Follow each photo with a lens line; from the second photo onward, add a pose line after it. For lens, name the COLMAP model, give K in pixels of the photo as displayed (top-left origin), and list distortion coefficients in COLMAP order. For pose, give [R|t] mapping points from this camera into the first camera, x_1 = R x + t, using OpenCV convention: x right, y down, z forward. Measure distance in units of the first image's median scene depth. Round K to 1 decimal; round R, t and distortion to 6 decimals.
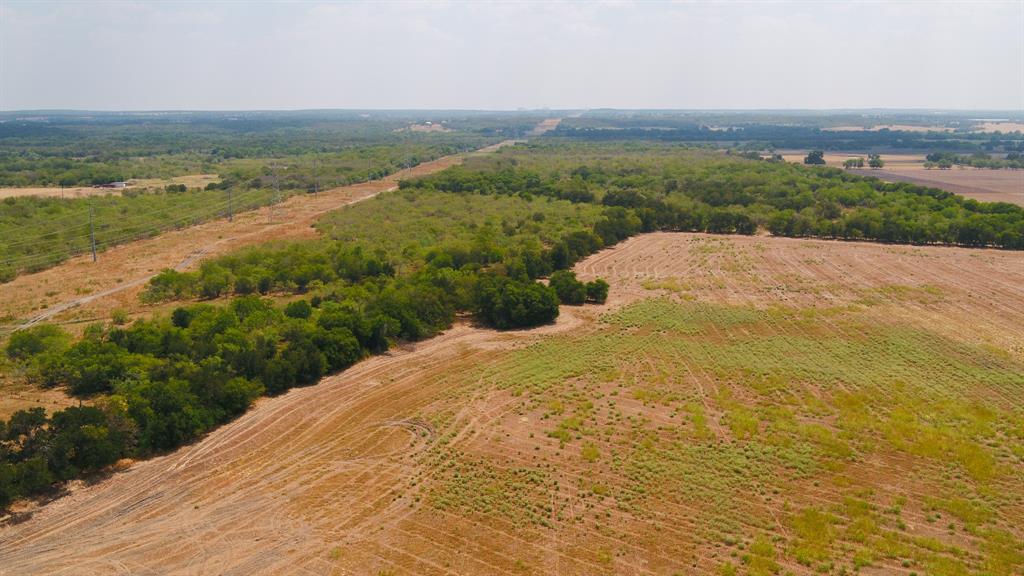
lens RADIAL K [[913.4, 0, 512.0], [0, 913.4, 288.0], [0, 0, 1]] dist [0.003010, -0.001893]
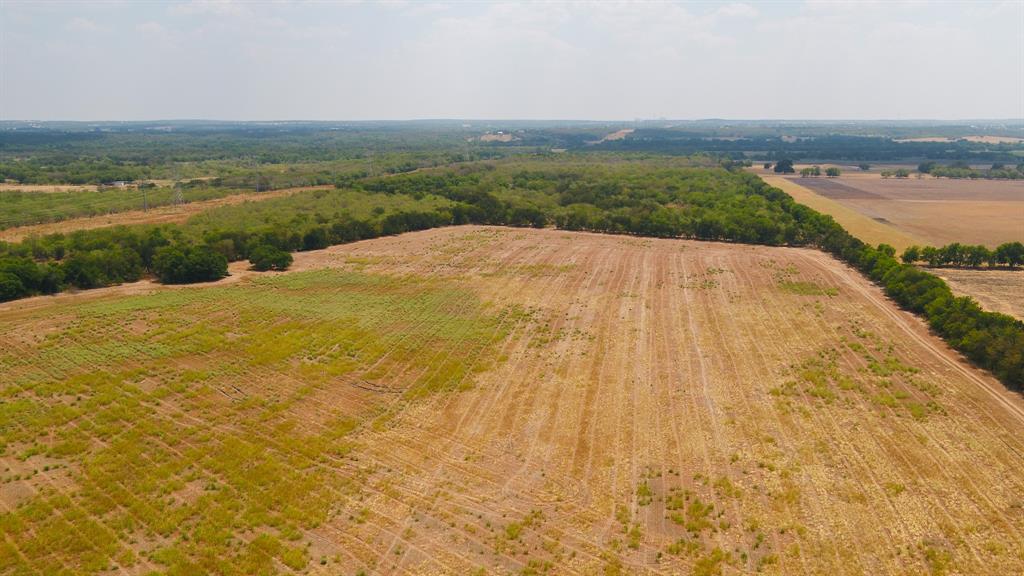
lens RADIAL K [[913.4, 0, 512.0], [0, 913.4, 288.0], [0, 0, 1]] dist [0.003010, -0.001893]
pose [[0.990516, 0.025217, -0.135062, 0.375133], [-0.026663, 0.999605, -0.008905, 0.028109], [0.134784, 0.012421, 0.990797, -0.147151]]
